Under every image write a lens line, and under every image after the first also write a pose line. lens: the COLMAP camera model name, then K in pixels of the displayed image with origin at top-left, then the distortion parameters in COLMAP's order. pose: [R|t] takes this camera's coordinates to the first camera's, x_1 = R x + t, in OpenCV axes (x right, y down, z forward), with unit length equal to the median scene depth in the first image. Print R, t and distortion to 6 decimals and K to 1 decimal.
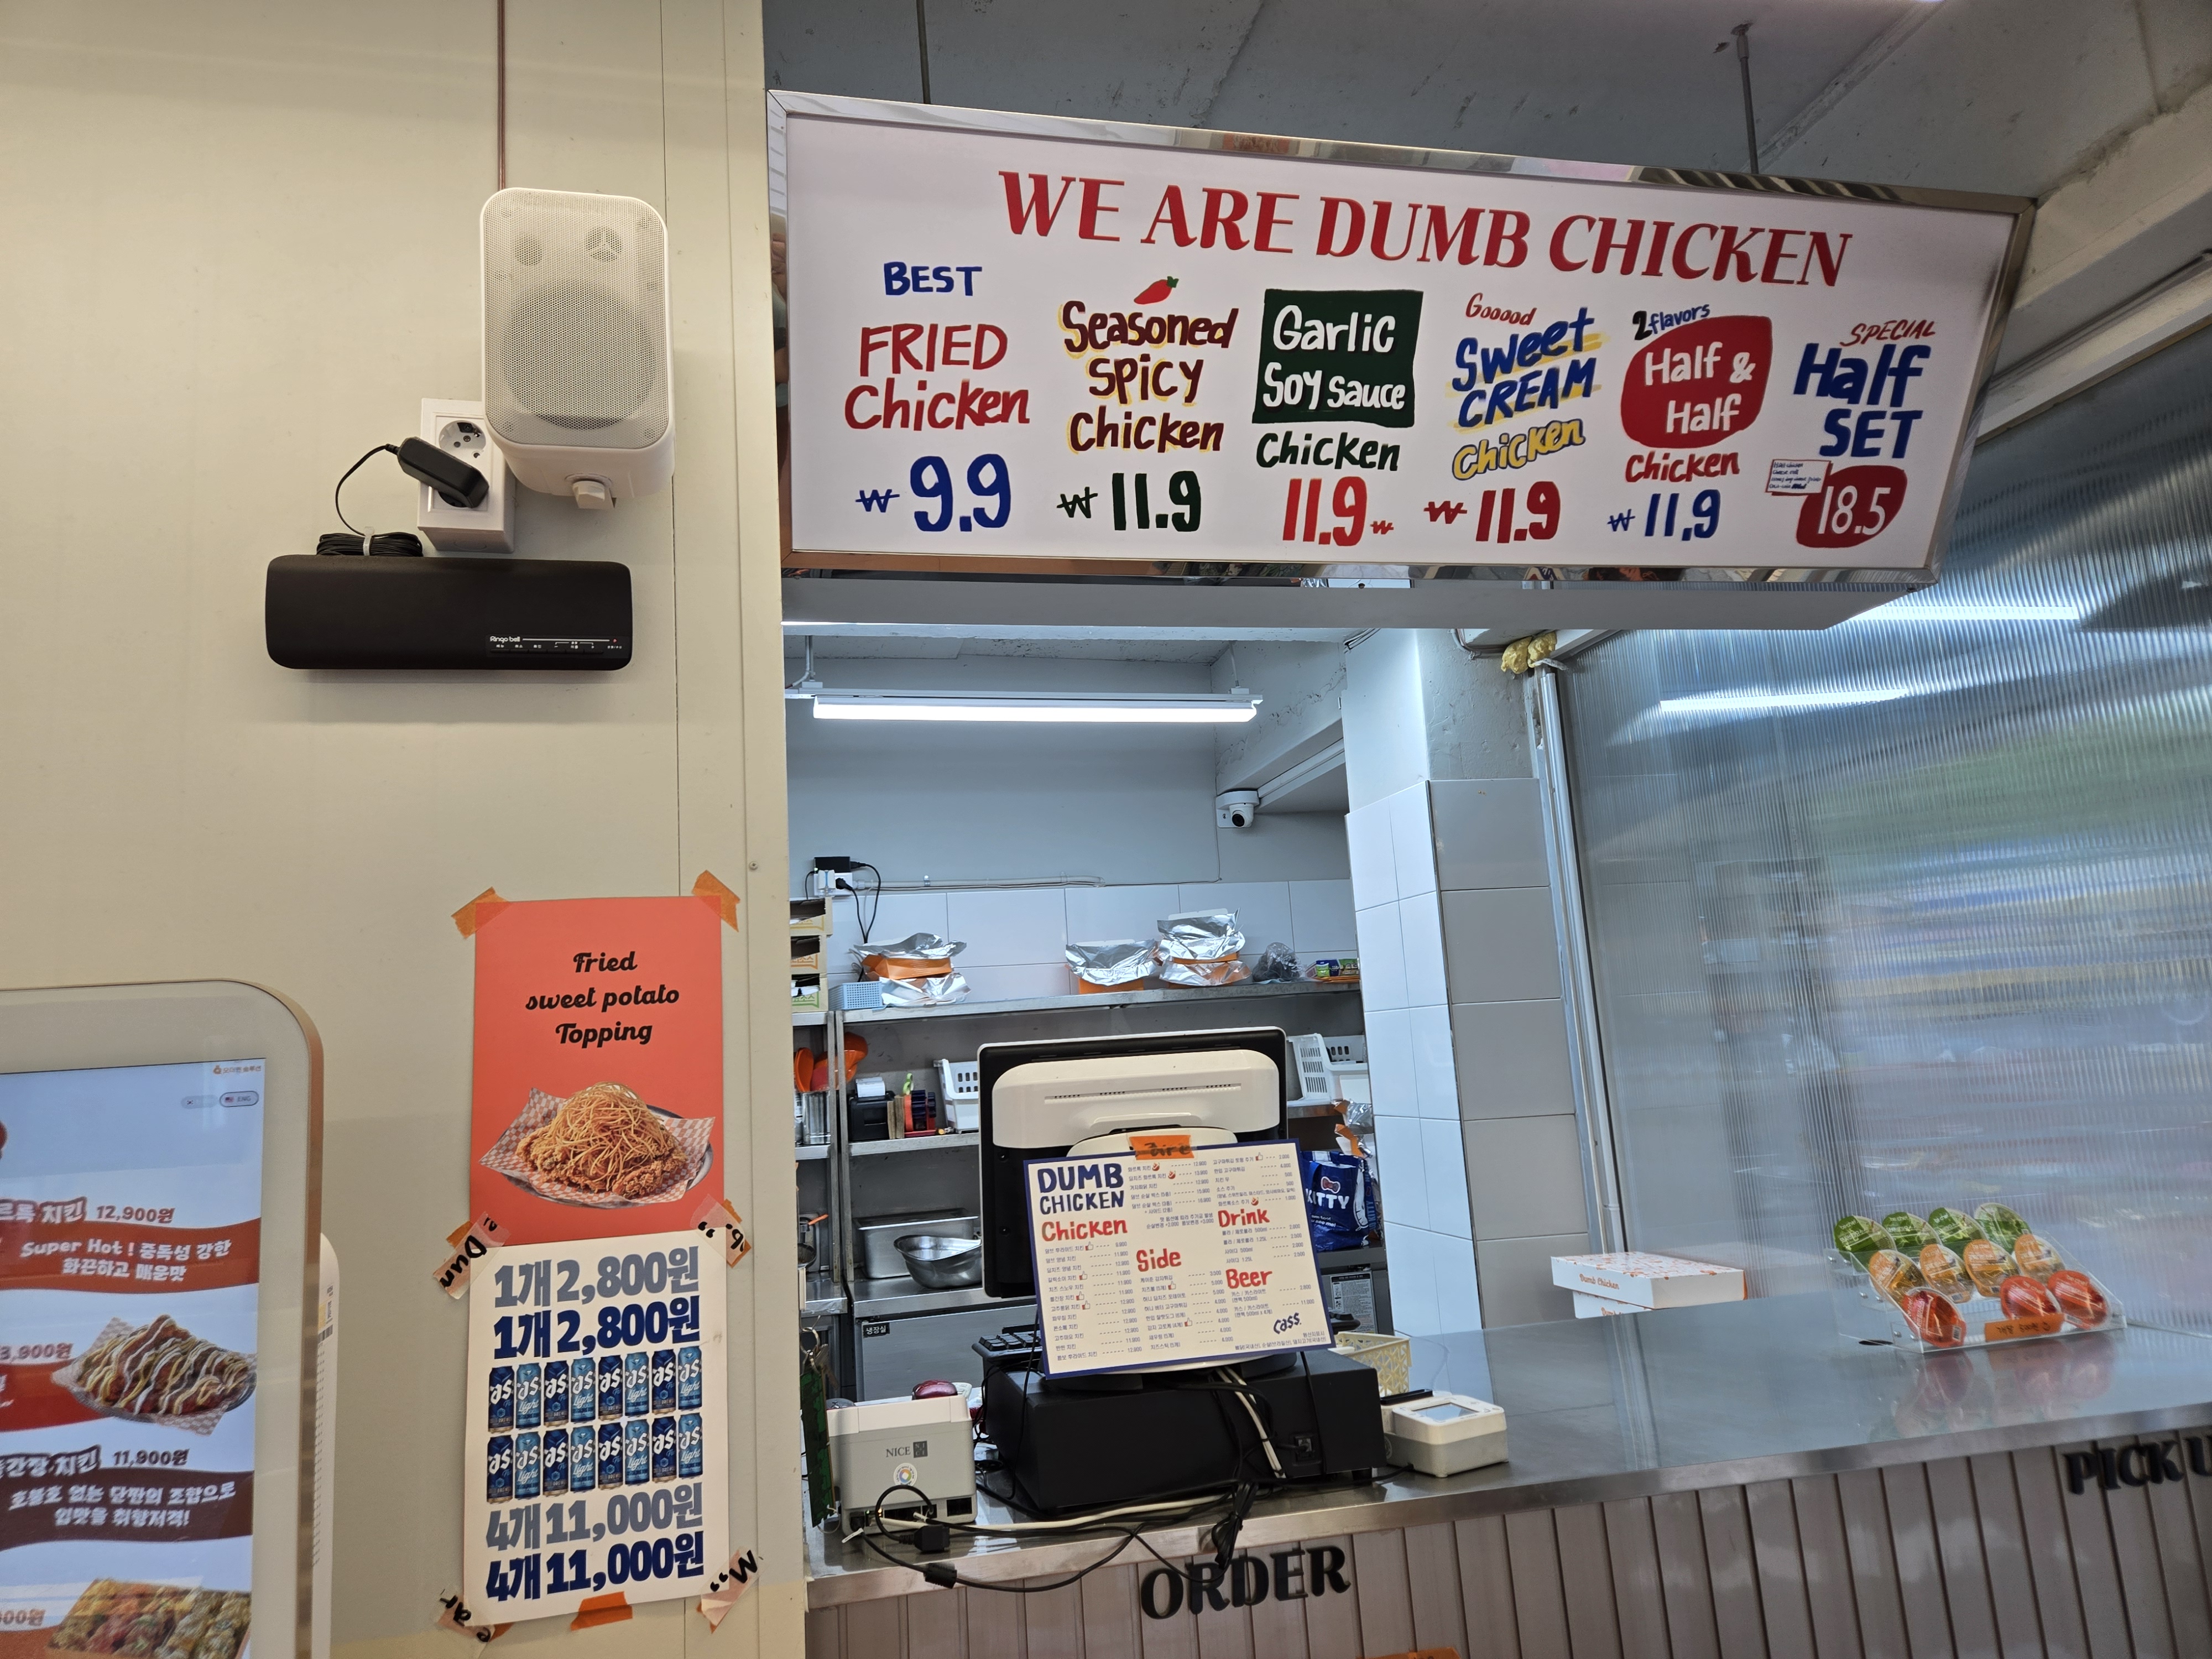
lens RADIAL K [[1474.1, 0, 1106.0], [0, 1474.1, 829.5], [0, 0, 1]] dist [0.089486, -0.070149]
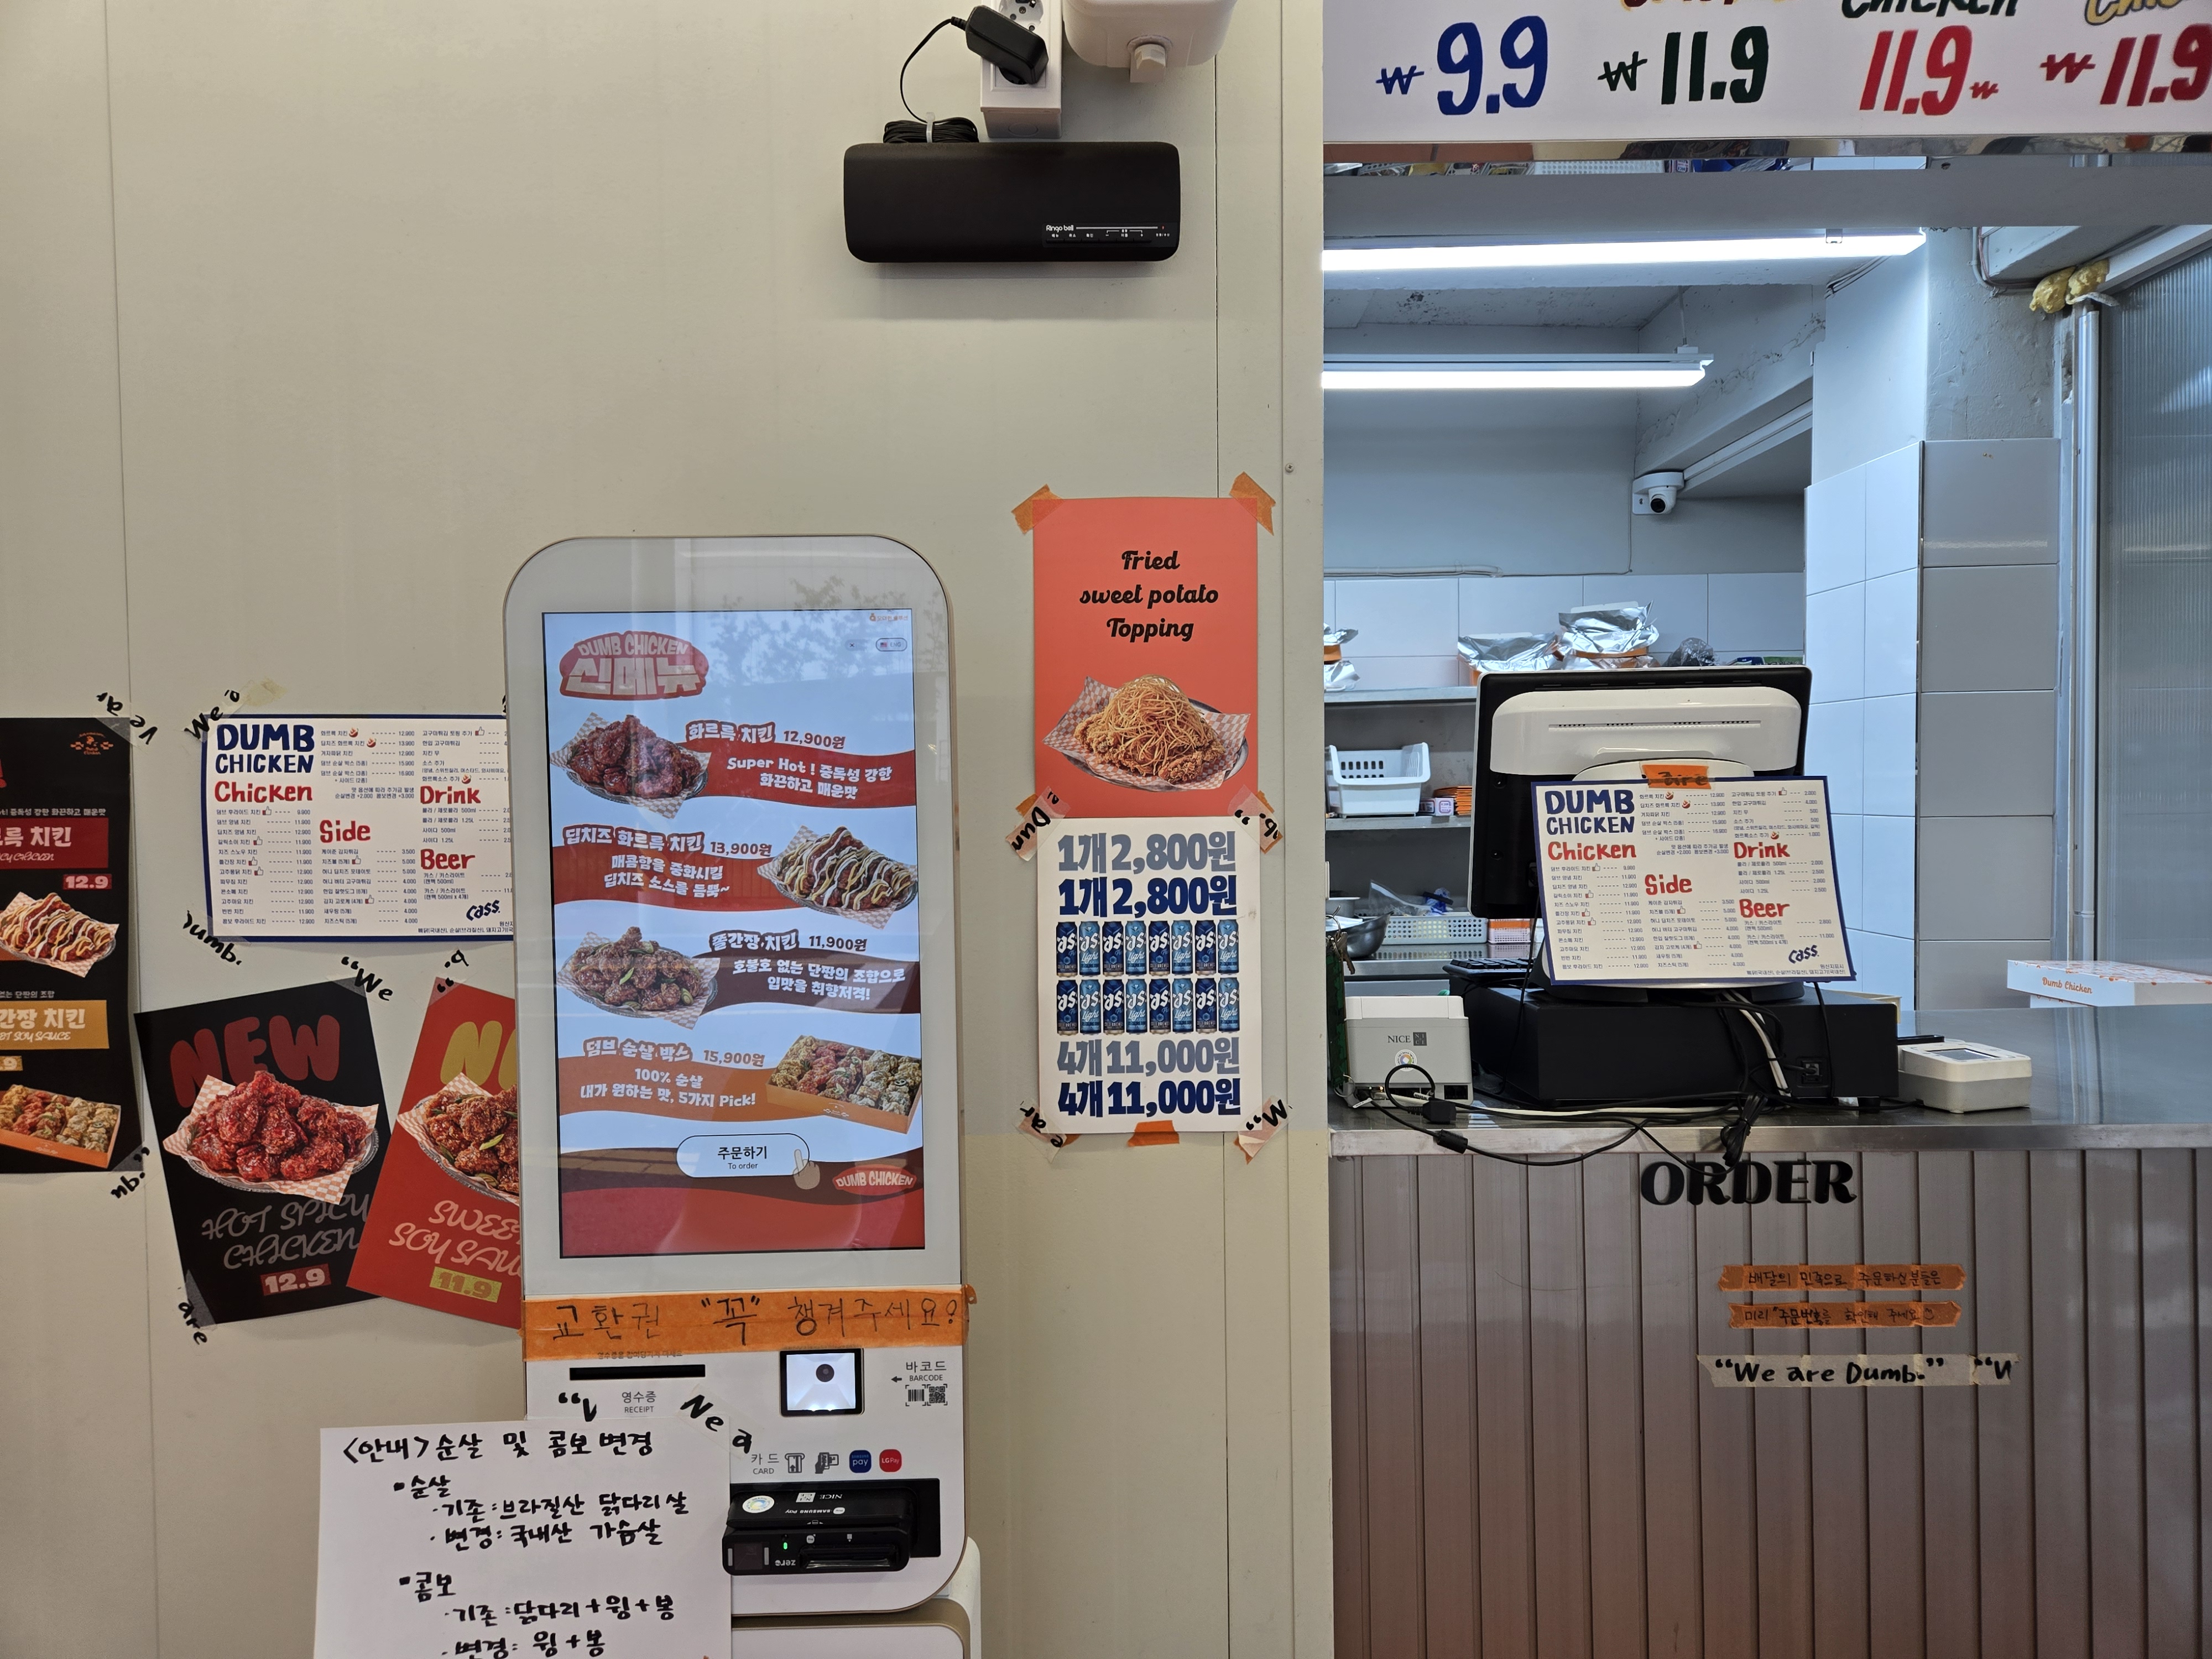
lens RADIAL K [[1481.8, 0, 1149.0], [0, 1481.8, 831.4], [0, 0, 1]] dist [0.087912, -0.067714]
pose [[0.978870, 0.055491, -0.196809, -0.119676], [-0.016220, 0.980513, 0.195784, 0.069561], [0.203838, -0.188455, 0.960695, -0.030416]]
